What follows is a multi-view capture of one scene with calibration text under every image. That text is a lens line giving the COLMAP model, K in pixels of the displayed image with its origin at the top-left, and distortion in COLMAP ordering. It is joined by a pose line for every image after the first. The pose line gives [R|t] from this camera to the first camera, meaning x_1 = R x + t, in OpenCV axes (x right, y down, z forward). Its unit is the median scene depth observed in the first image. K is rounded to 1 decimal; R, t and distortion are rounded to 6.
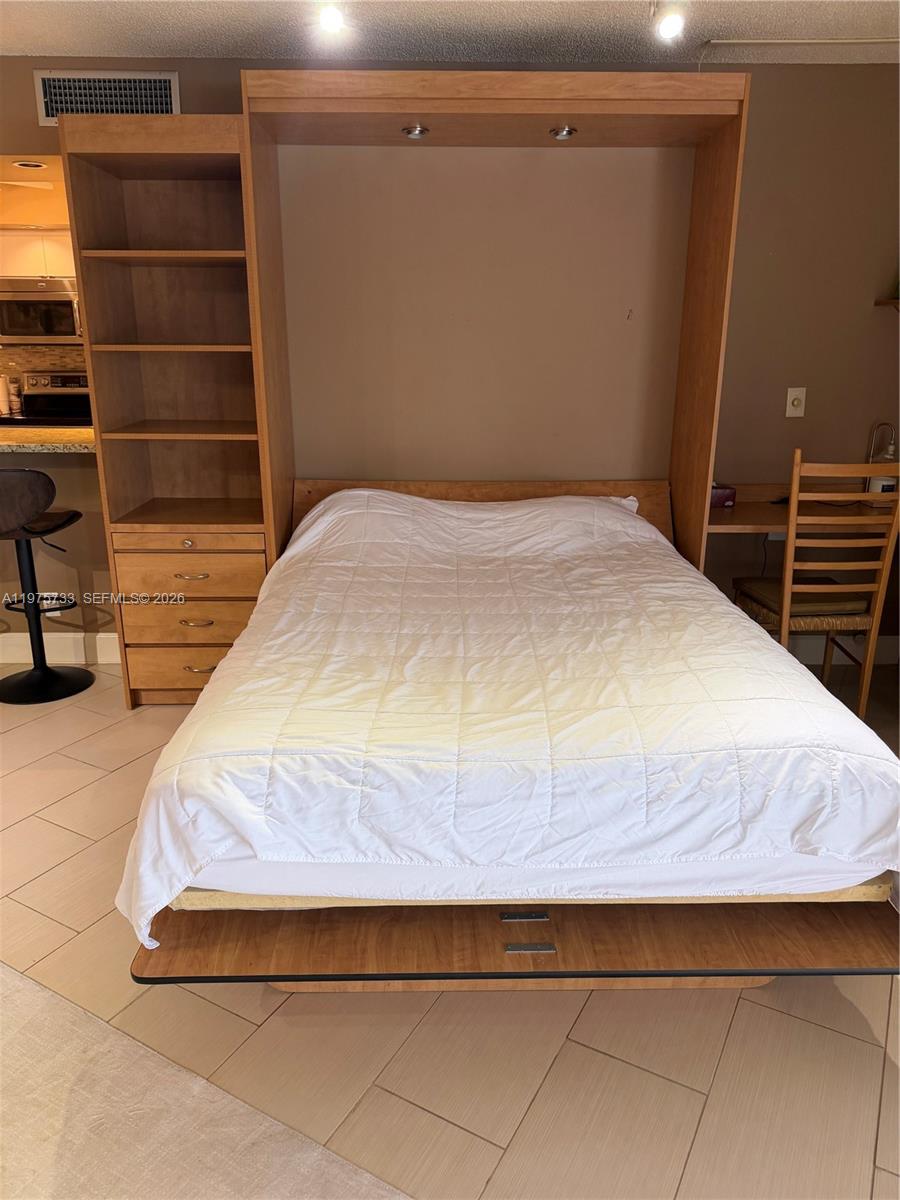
lens RADIAL K [[856.3, 0, 450.0], [0, 856.3, 600.0], [0, 0, 1]] dist [0.056465, -0.102097]
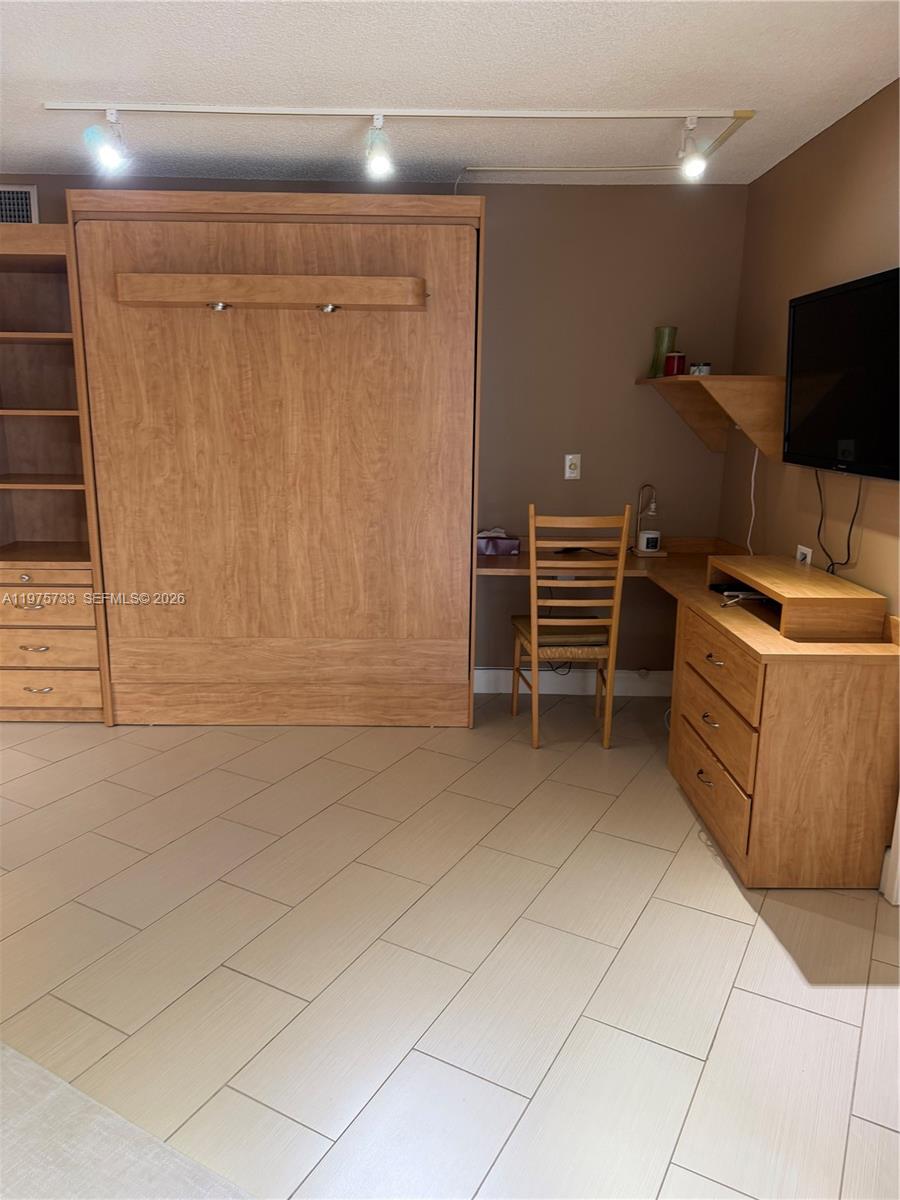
lens RADIAL K [[841.5, 0, 450.0], [0, 841.5, 600.0], [0, 0, 1]] dist [0.087866, -0.139742]
pose [[0.999925, 0.011772, 0.003399, 0.268818], [-0.011499, 0.997374, -0.071500, 0.039568], [-0.004232, 0.071456, 0.997435, -0.144104]]
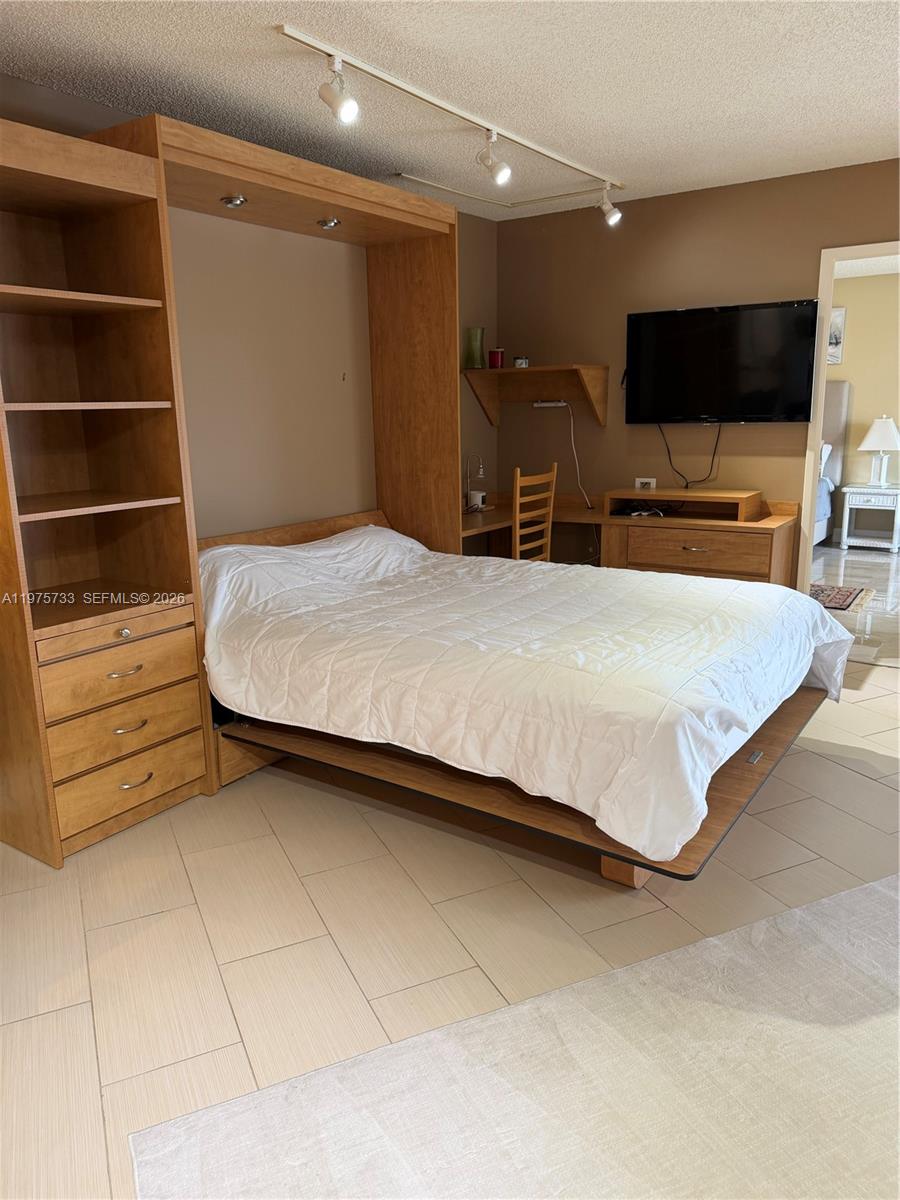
lens RADIAL K [[841.5, 0, 450.0], [0, 841.5, 600.0], [0, 0, 1]] dist [0.087866, -0.139742]
pose [[0.564209, -0.195294, 0.802202, -0.811423], [0.258845, 0.964477, 0.052747, -0.060011], [-0.784007, 0.177886, 0.594718, 0.255443]]
